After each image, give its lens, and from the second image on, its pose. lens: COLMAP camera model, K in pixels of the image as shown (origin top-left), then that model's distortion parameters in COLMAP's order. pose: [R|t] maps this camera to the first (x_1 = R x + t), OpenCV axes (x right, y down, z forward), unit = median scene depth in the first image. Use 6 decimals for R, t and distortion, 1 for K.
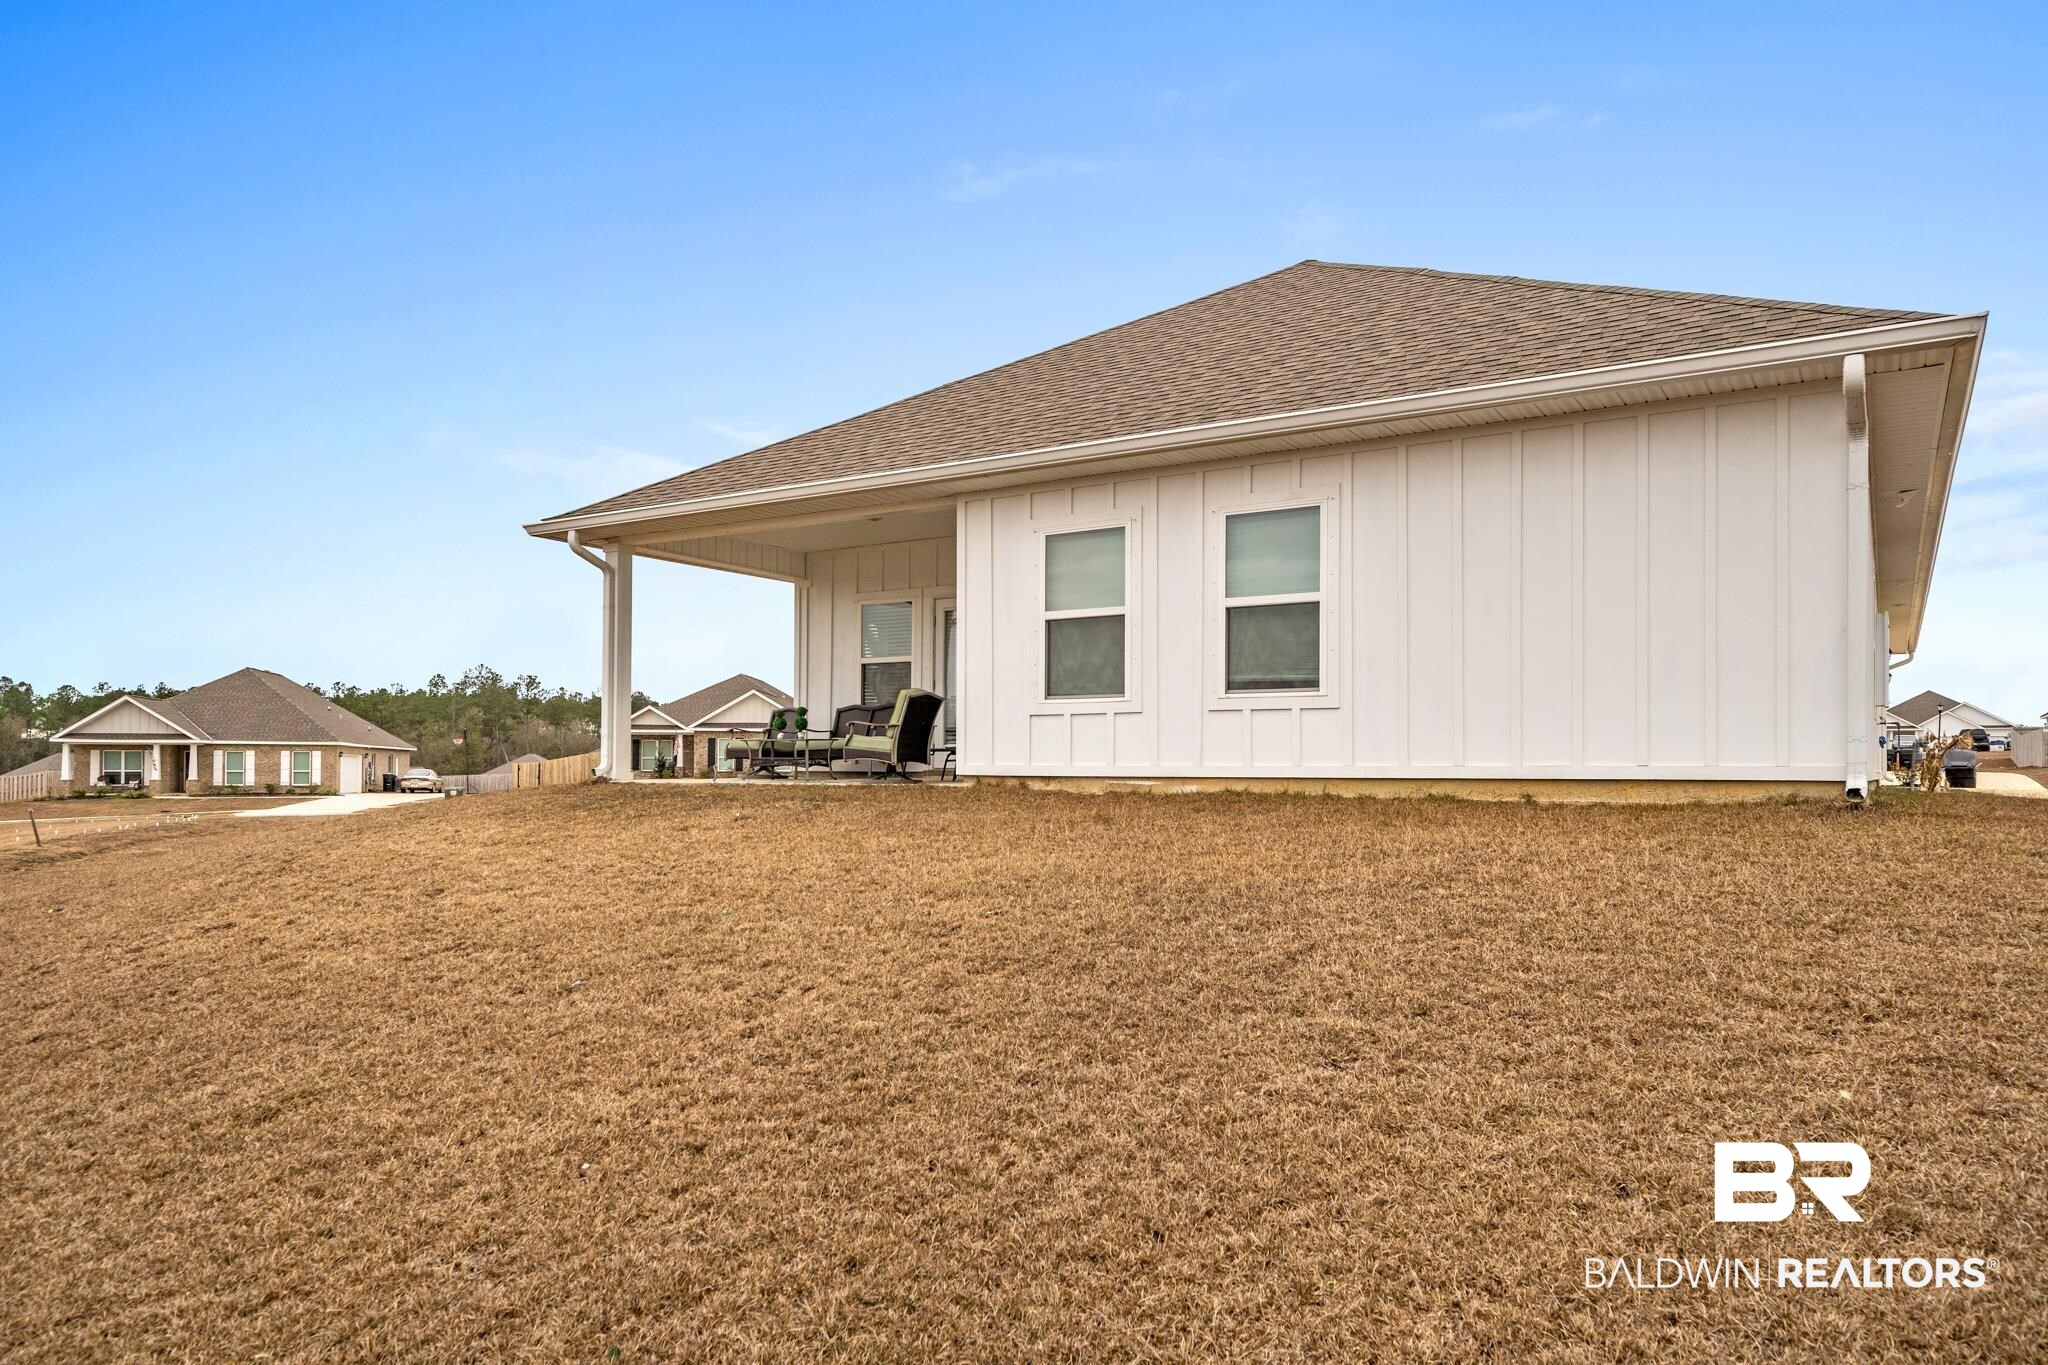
lens RADIAL K [[1299.8, 0, 1025.1], [0, 1299.8, 675.1], [0, 0, 1]] dist [-0.016607, -0.000200]
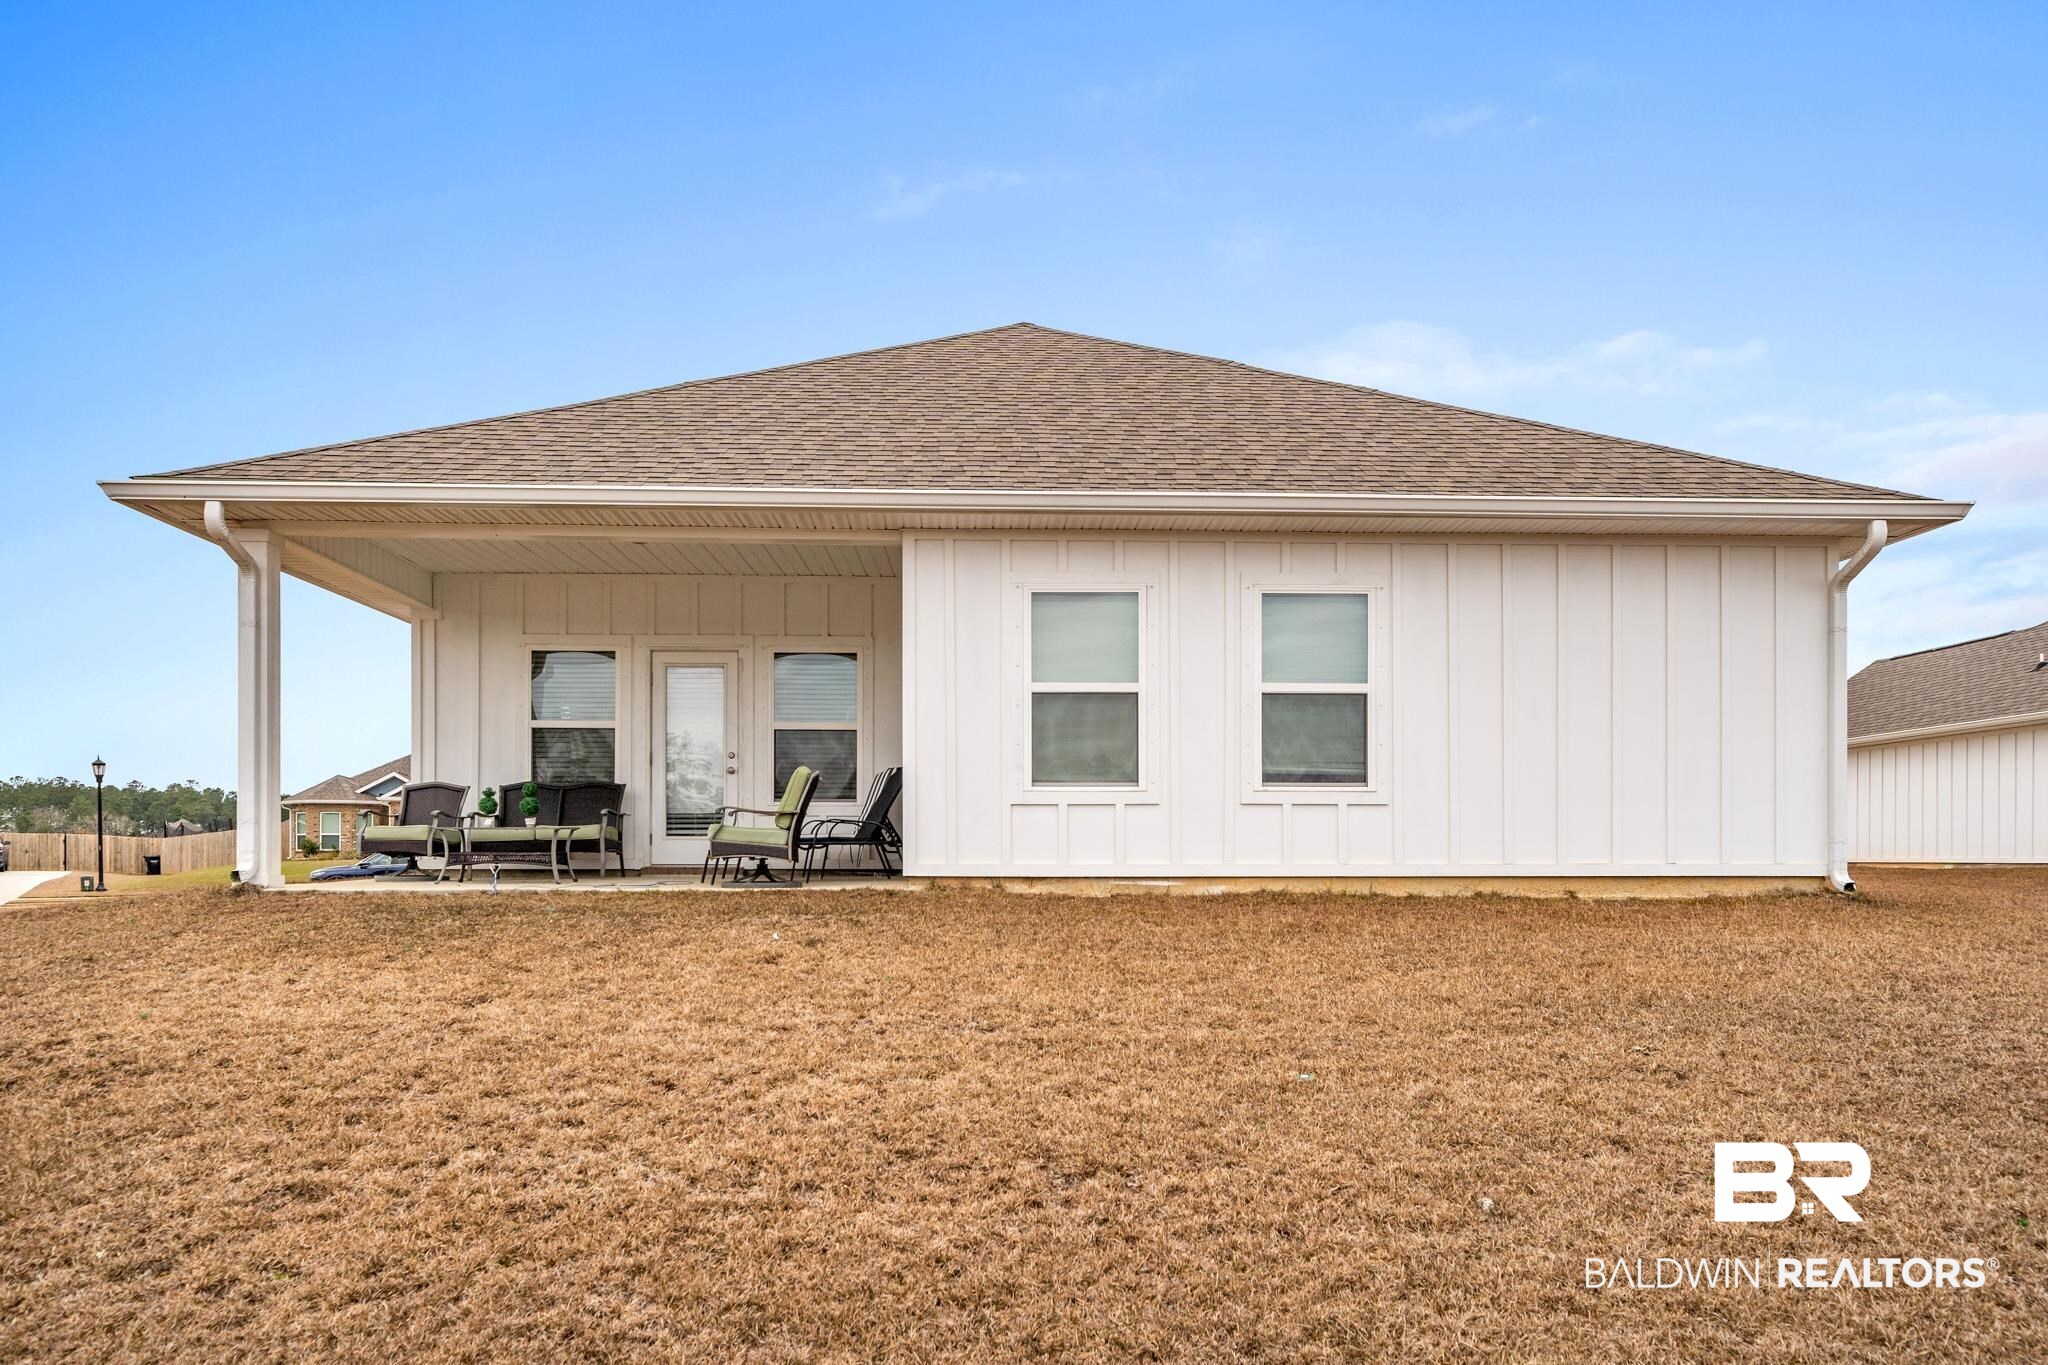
lens RADIAL K [[1299.8, 0, 1024.2], [0, 1299.8, 779.3], [0, 0, 1]] dist [-0.016607, -0.000200]
pose [[0.830846, 0.031117, 0.555631, -0.483379], [-0.037259, 0.999306, -0.000250, 0.015559], [-0.555253, -0.020495, 0.831429, 0.317390]]
